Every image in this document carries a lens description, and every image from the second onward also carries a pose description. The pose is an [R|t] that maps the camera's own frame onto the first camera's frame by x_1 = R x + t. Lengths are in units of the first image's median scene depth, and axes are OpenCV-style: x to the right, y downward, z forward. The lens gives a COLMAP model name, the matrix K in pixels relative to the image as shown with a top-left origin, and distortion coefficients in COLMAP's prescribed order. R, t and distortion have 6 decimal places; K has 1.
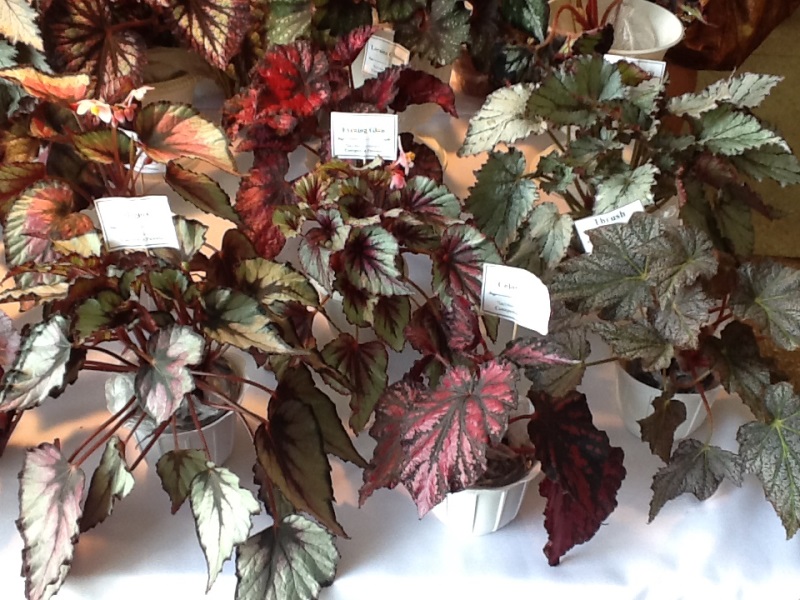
lens RADIAL K [[1018.7, 0, 401.5], [0, 1018.7, 300.7], [0, 0, 1]] dist [-0.021318, 0.000000]
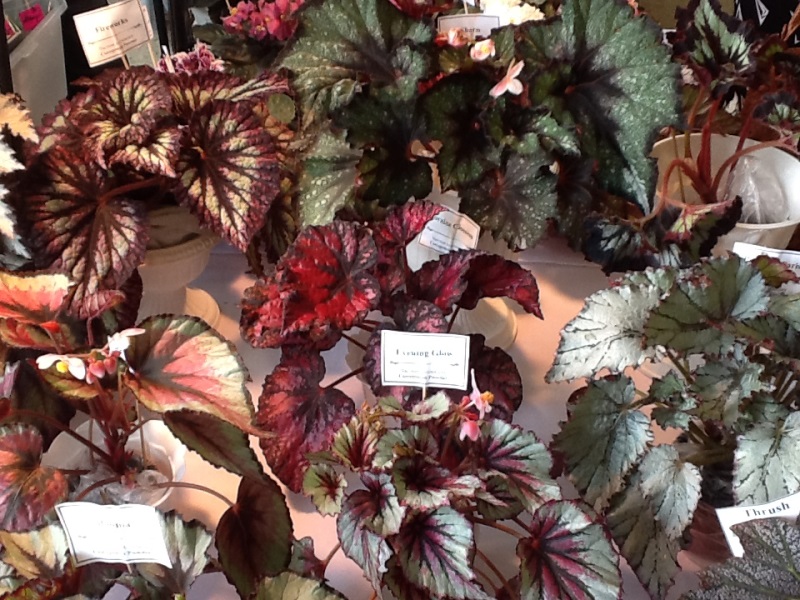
lens RADIAL K [[1018.7, 0, 398.1], [0, 1018.7, 299.4], [0, 0, 1]] dist [-0.021318, 0.000000]
pose [[0.999341, 0.009058, -0.035162, -0.028932], [-0.010024, 0.999574, -0.027394, -0.179249], [0.034898, 0.027728, 0.999006, 0.228202]]
